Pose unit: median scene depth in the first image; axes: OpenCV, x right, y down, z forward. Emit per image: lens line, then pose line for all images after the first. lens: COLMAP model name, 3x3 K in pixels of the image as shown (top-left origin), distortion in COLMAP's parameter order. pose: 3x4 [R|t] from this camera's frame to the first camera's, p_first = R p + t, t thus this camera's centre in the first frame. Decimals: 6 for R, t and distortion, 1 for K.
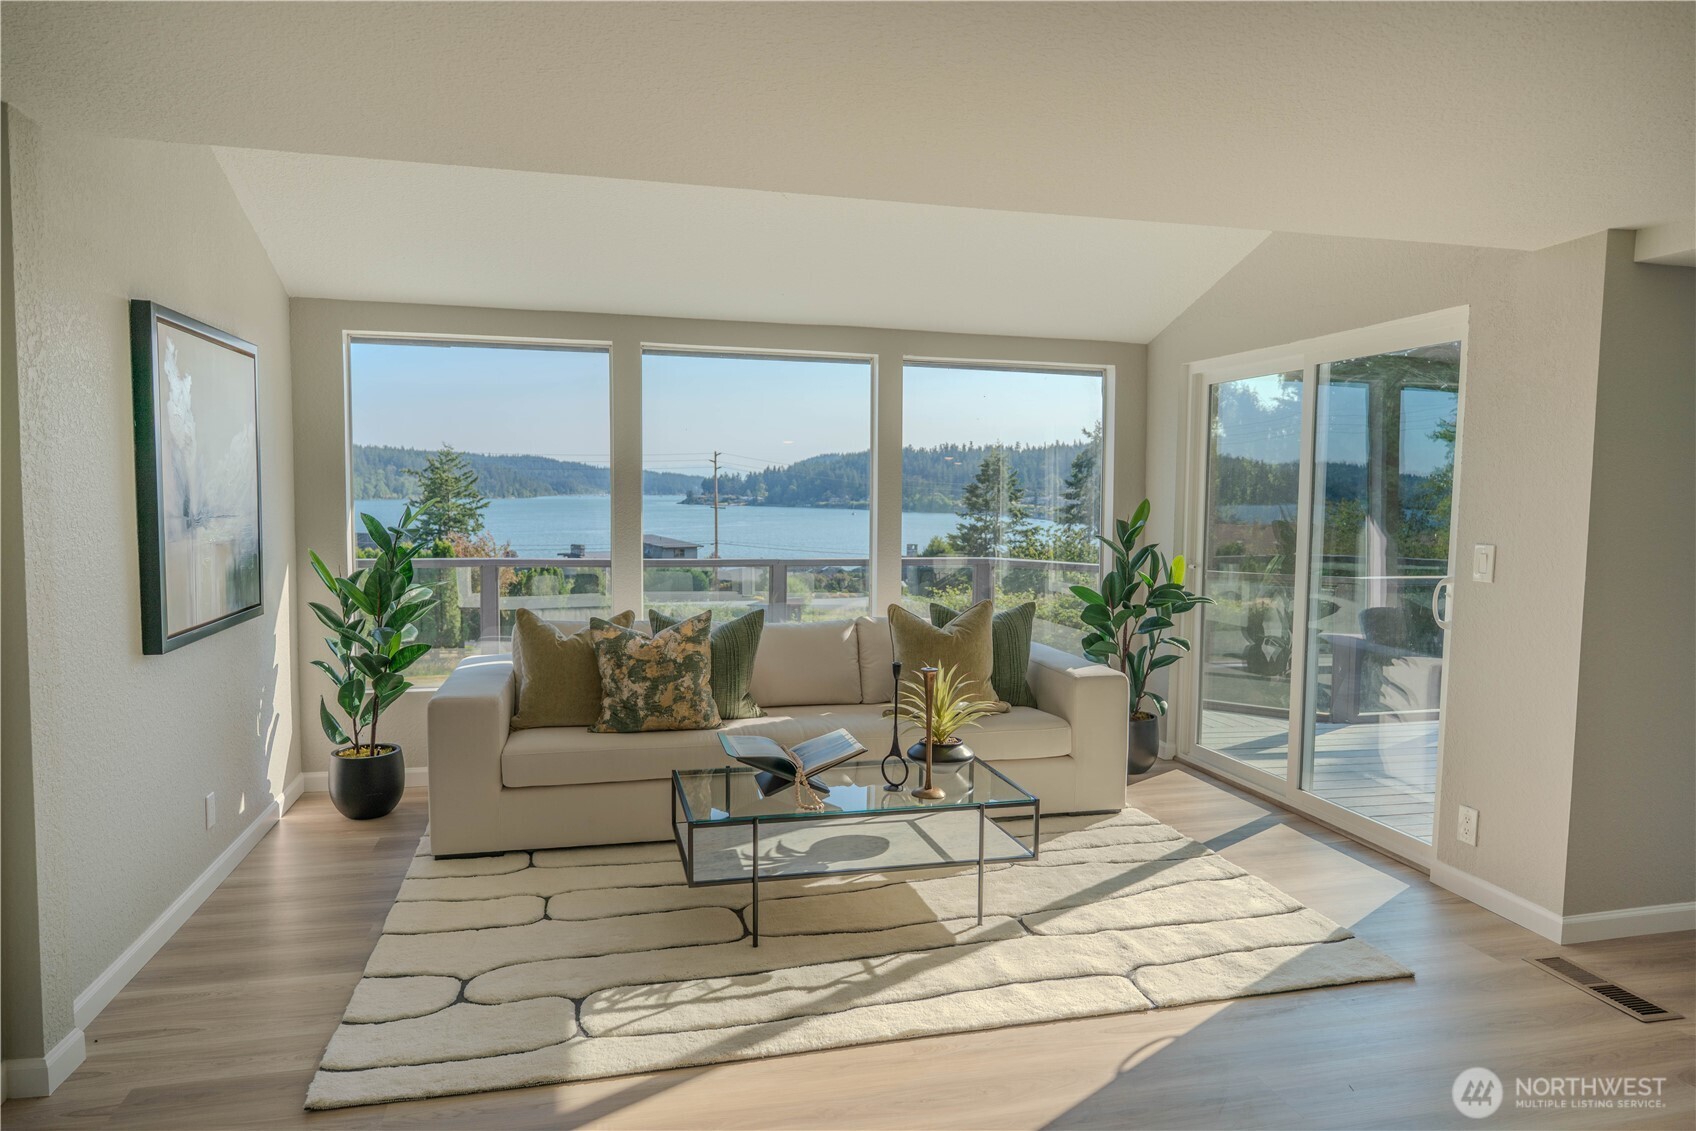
lens RADIAL K [[1062.5, 0, 848.0], [0, 1062.5, 565.5], [0, 0, 1]] dist [0.025554, -0.000232]
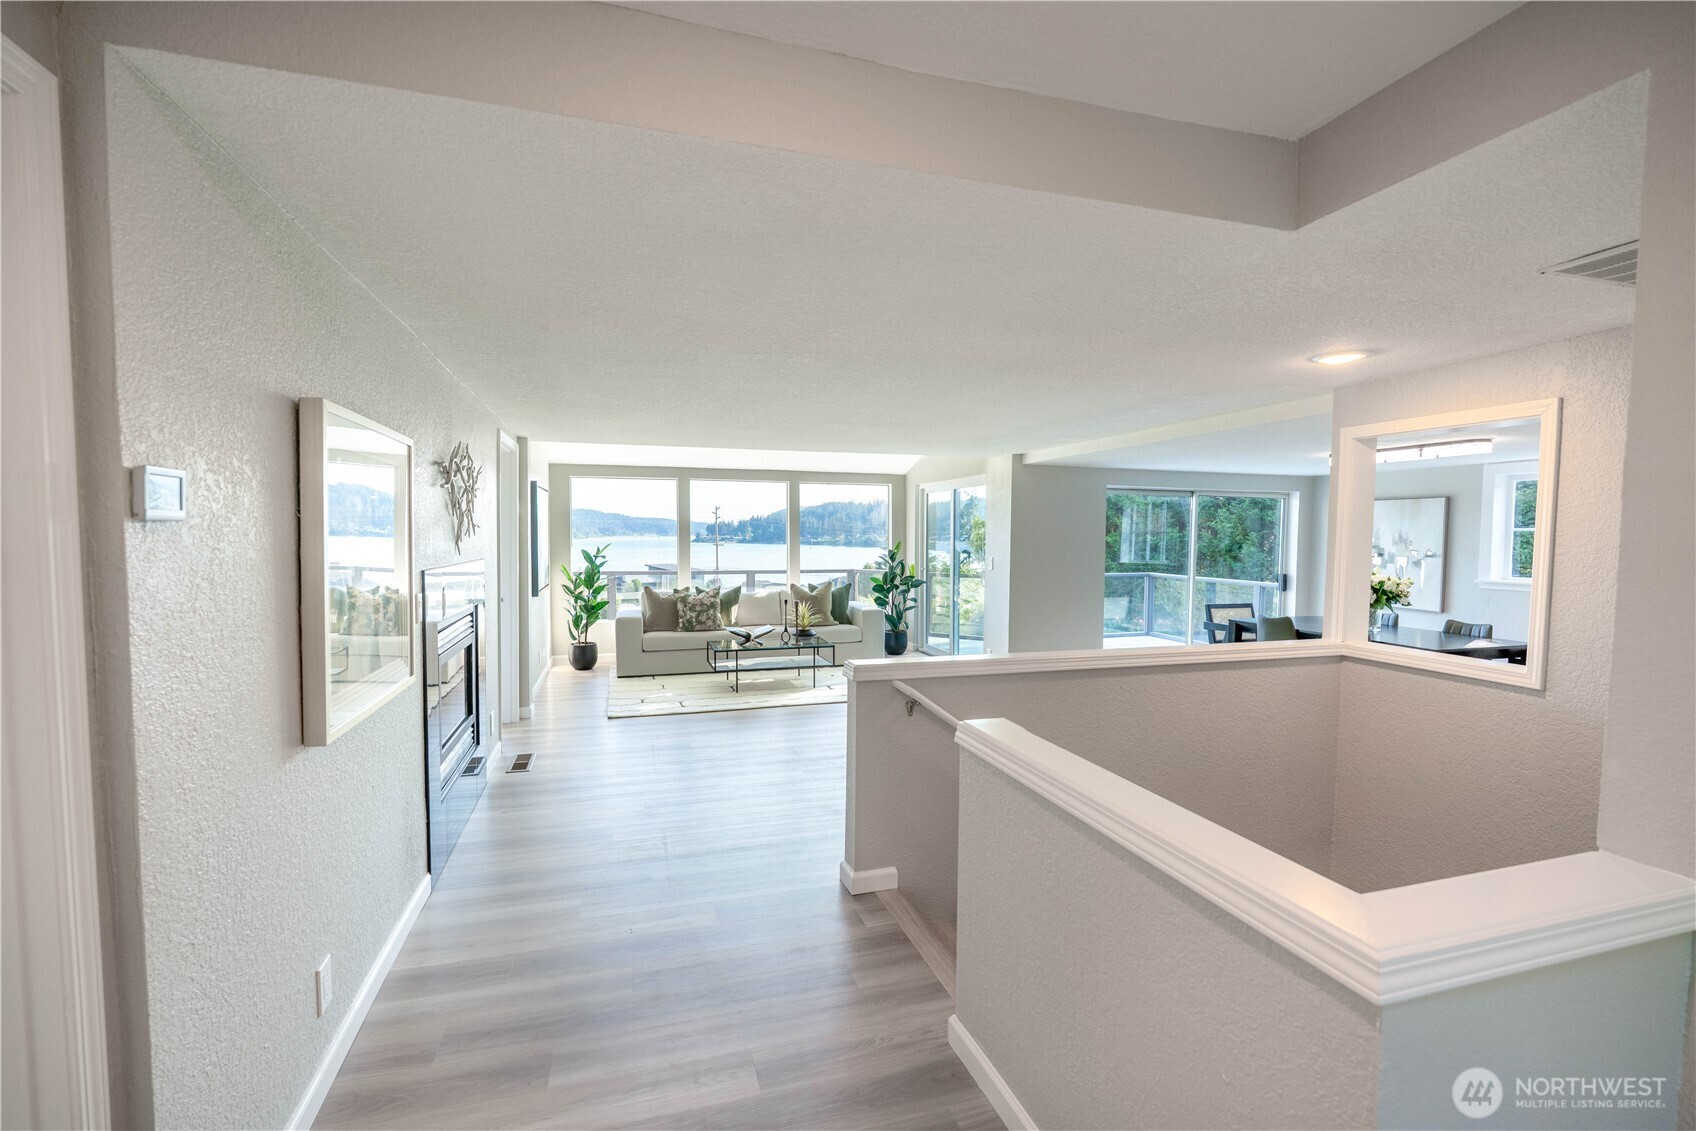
lens RADIAL K [[747.5, 0, 848.0], [0, 747.5, 565.5], [0, 0, 1]] dist [-0.000465, -0.000009]
pose [[0.998680, -0.009526, 0.050482, 0.086782], [0.010795, 0.999631, -0.024911, 0.040485], [-0.050226, 0.025423, 0.998414, -0.803210]]
